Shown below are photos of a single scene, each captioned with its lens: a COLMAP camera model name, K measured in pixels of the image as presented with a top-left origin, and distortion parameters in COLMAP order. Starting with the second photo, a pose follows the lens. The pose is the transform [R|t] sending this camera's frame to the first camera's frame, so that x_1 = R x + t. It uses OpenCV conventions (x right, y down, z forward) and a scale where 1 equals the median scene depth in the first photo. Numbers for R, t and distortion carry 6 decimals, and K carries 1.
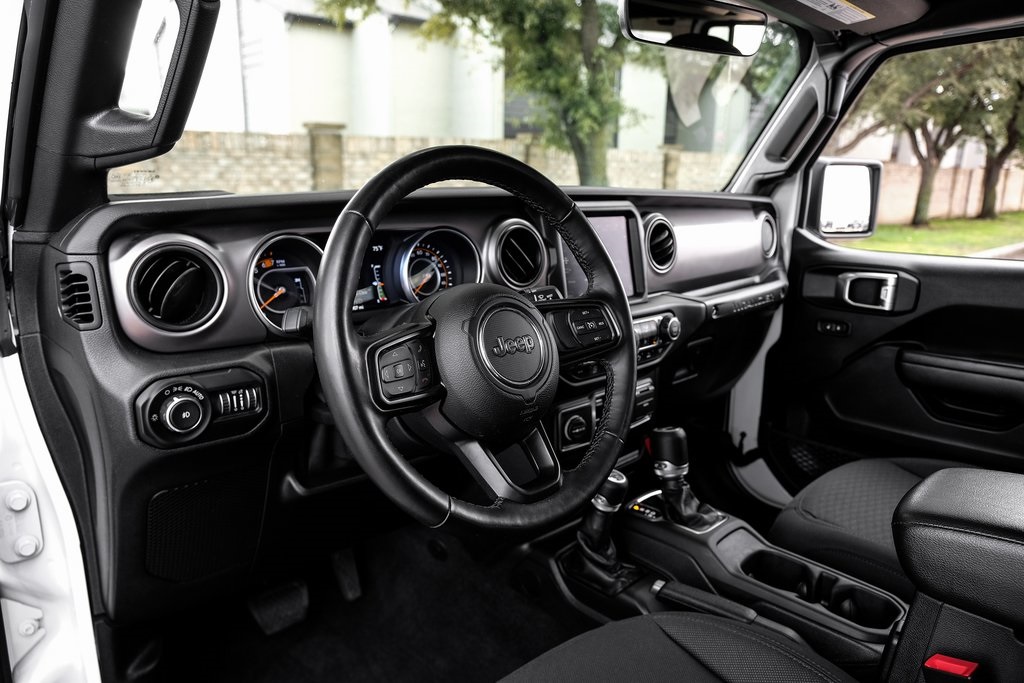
lens RADIAL K [[703.6, 0, 509.3], [0, 703.6, 342.8], [0, 0, 1]] dist [-0.022253, 0.010884]
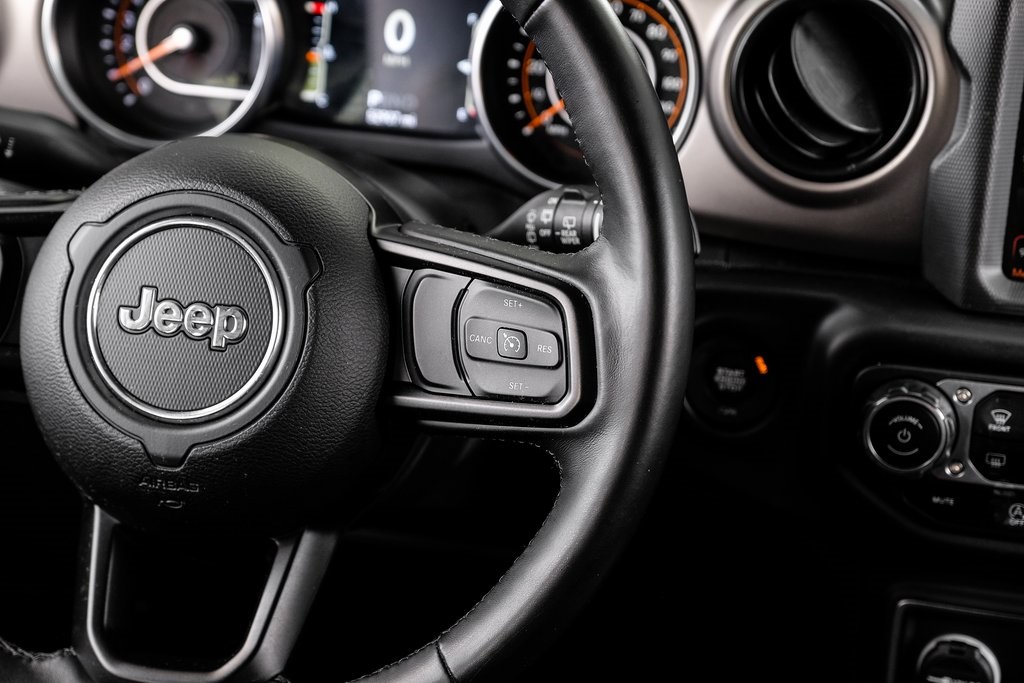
lens RADIAL K [[2402.3, 0, 482.4], [0, 2402.3, 326.0], [0, 0, 1]] dist [0.012373, 0.000000]
pose [[0.544665, 0.314421, -0.777483, 0.803741], [-0.207042, 0.948778, 0.238651, -0.245027], [0.812695, 0.030986, 0.581865, 0.247794]]
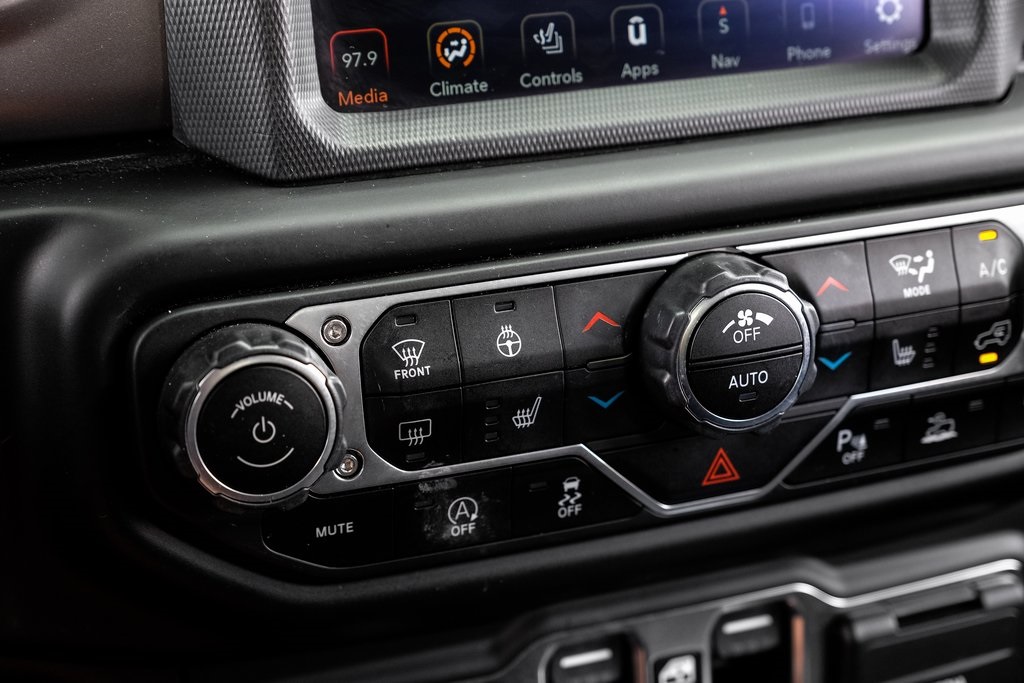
lens RADIAL K [[1912.0, 0, 506.8], [0, 1912.0, 345.2], [0, 0, 1]] dist [0.006277, 0.000000]
pose [[0.929191, 0.121112, -0.349194, 0.299865], [-0.068823, 0.984960, 0.158482, -0.077640], [0.363136, -0.123228, 0.923551, 0.635505]]
